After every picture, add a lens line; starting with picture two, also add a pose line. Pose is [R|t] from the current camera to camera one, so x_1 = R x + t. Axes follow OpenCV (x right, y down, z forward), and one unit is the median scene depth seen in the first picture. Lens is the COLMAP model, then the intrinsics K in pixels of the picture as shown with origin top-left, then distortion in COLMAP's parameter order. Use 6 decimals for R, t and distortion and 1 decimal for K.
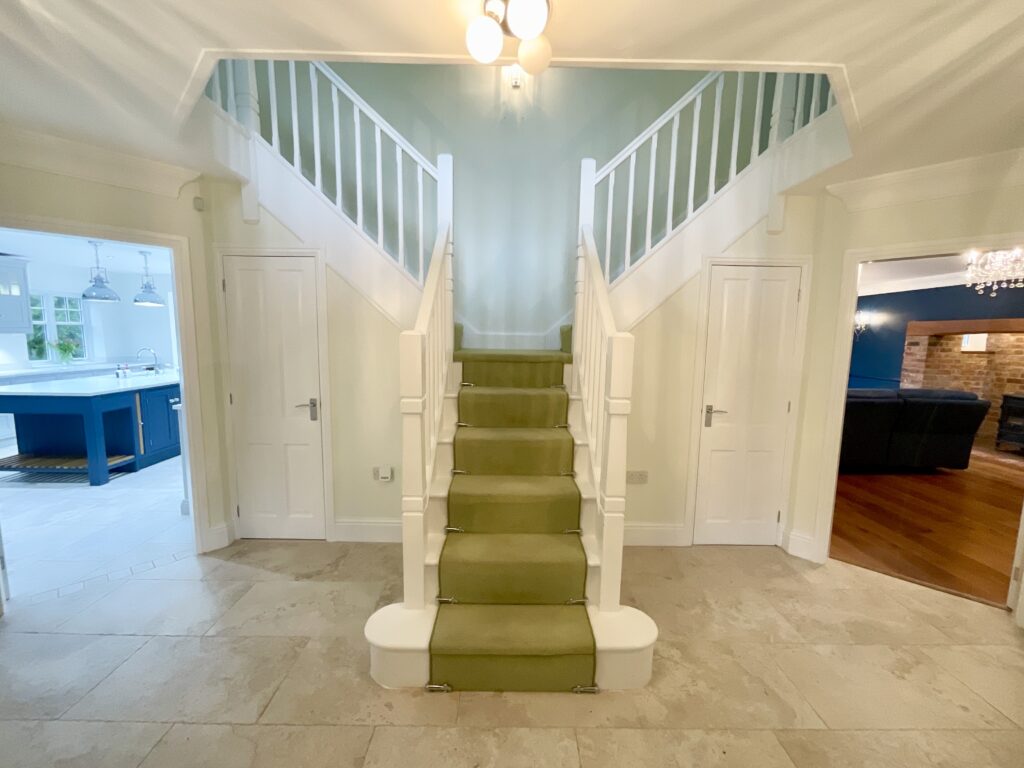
lens RADIAL K [[417.2, 0, 514.3], [0, 417.2, 386.0], [0, 0, 1]] dist [-0.001558, -0.000594]
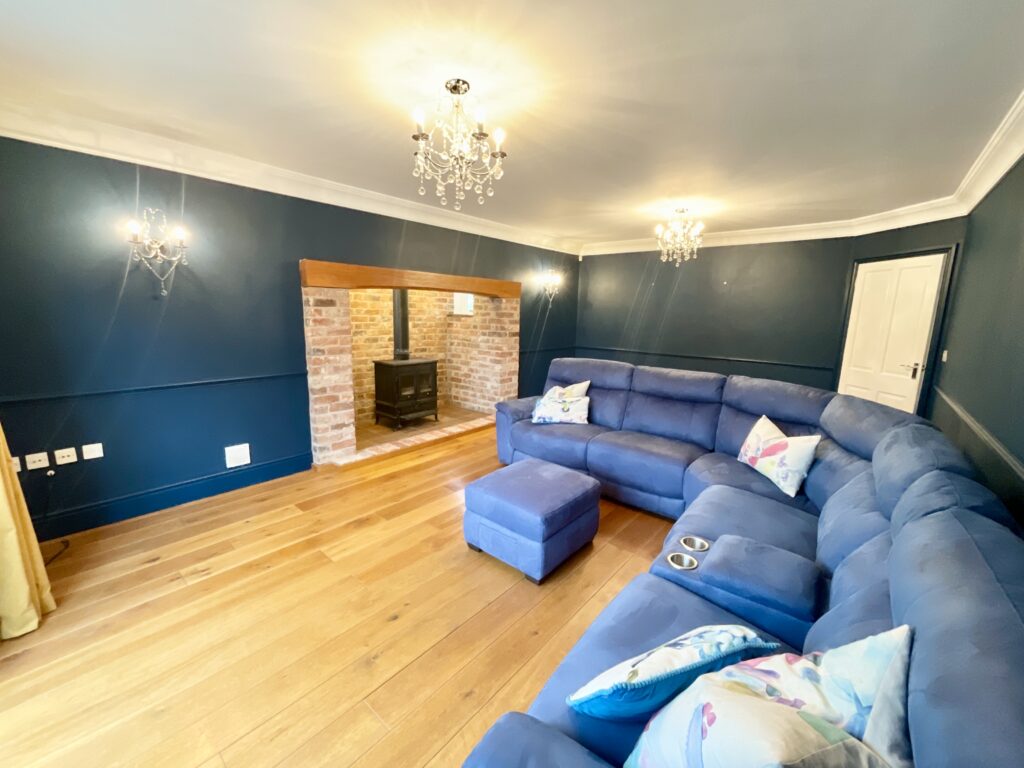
lens RADIAL K [[417.2, 0, 516.9], [0, 417.2, 383.6], [0, 0, 1]] dist [-0.001558, -0.000594]
pose [[-0.759525, -0.142659, 0.634642, 0.412032], [0.046462, 0.961264, 0.271684, -0.140569], [-0.648817, 0.235837, -0.723476, 1.295730]]
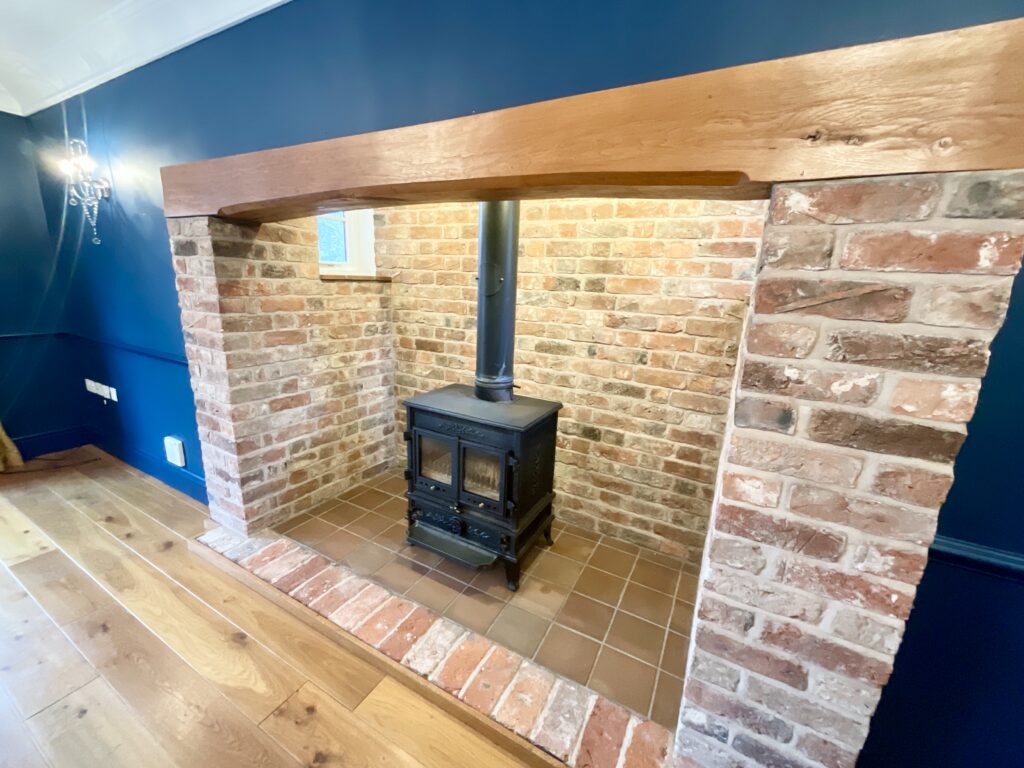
lens RADIAL K [[417.2, 0, 511.2], [0, 417.2, 383.3], [0, 0, 1]] dist [-0.001558, -0.000594]
pose [[0.498293, -0.200275, 0.843560, 0.830484], [0.070010, 0.979072, 0.191092, -0.049417], [-0.864177, -0.036162, 0.501886, 0.669678]]
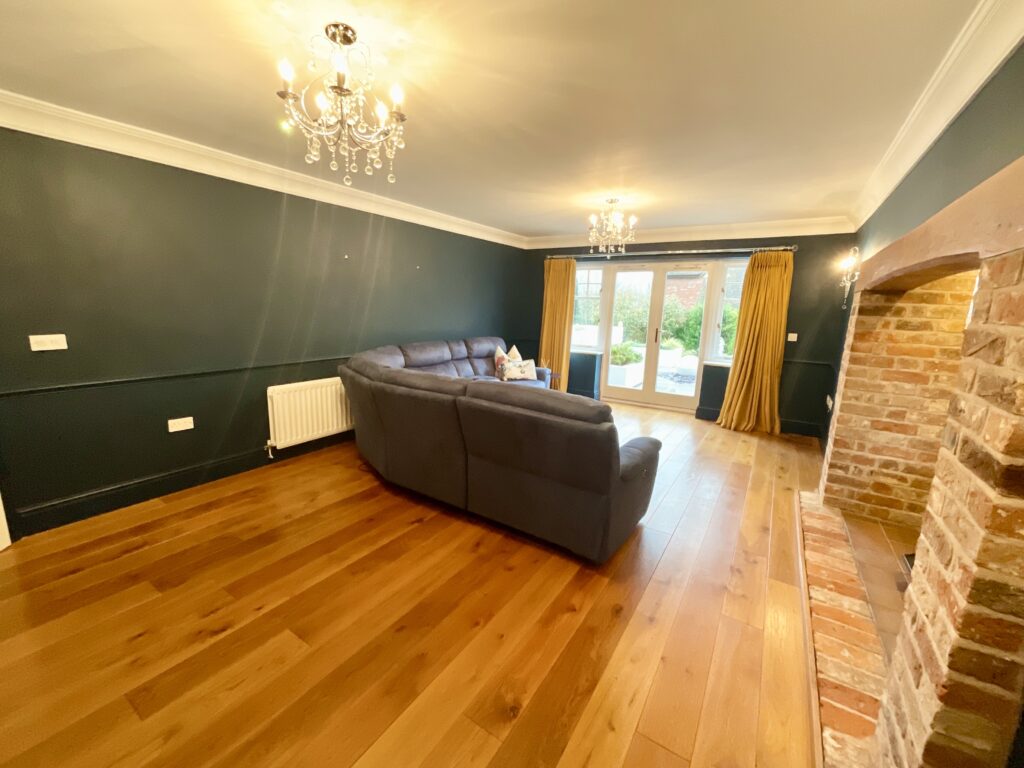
lens RADIAL K [[417.2, 0, 508.3], [0, 417.2, 382.6], [0, 0, 1]] dist [-0.001558, -0.000594]
pose [[0.828435, 0.114431, -0.548271, 0.931022], [-0.085299, 0.993265, 0.078419, -0.026224], [0.553551, -0.018198, 0.832616, 0.413279]]
